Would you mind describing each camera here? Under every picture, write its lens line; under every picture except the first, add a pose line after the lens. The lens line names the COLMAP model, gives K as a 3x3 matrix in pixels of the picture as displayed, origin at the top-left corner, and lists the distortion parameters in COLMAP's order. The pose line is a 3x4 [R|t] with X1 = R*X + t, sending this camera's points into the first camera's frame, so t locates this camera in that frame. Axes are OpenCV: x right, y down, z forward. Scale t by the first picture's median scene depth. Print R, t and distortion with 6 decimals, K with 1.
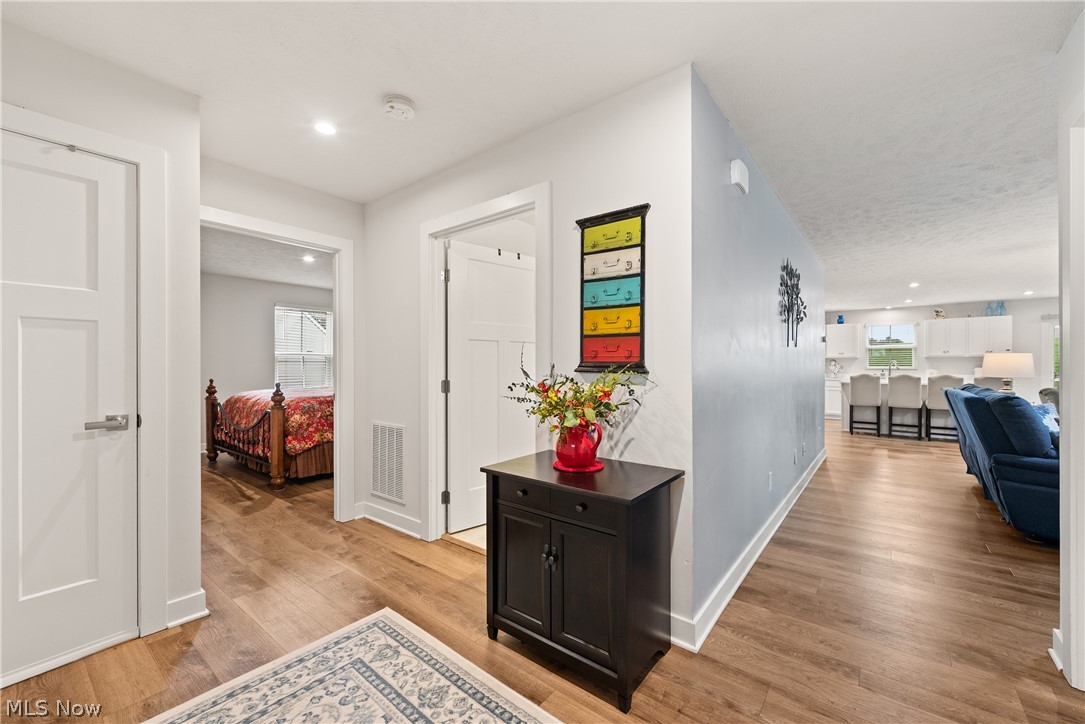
lens RADIAL K [[434.7, 0, 546.8], [0, 434.7, 365.4], [0, 0, 1]] dist [0.000784, -0.000038]
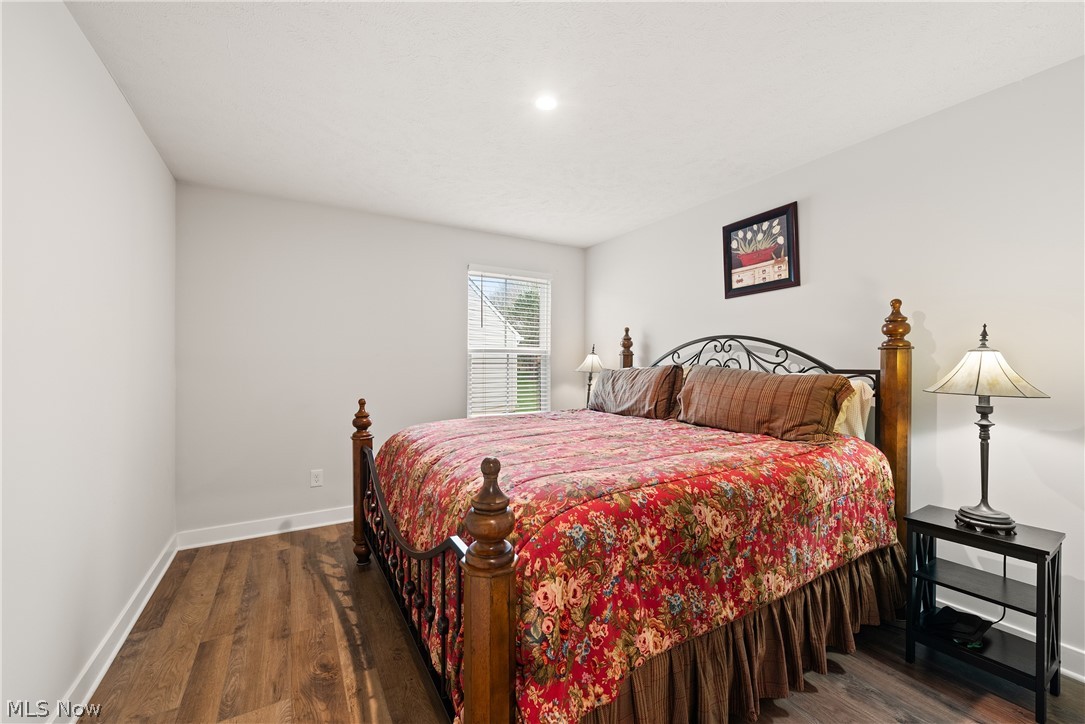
lens RADIAL K [[434.7, 0, 542.9], [0, 434.7, 362.0], [0, 0, 1]] dist [0.000784, -0.000038]
pose [[0.929064, -0.002867, -0.369908, -0.463884], [0.002425, 0.999996, -0.001661, -0.012757], [0.369911, 0.000646, 0.929067, 0.727407]]
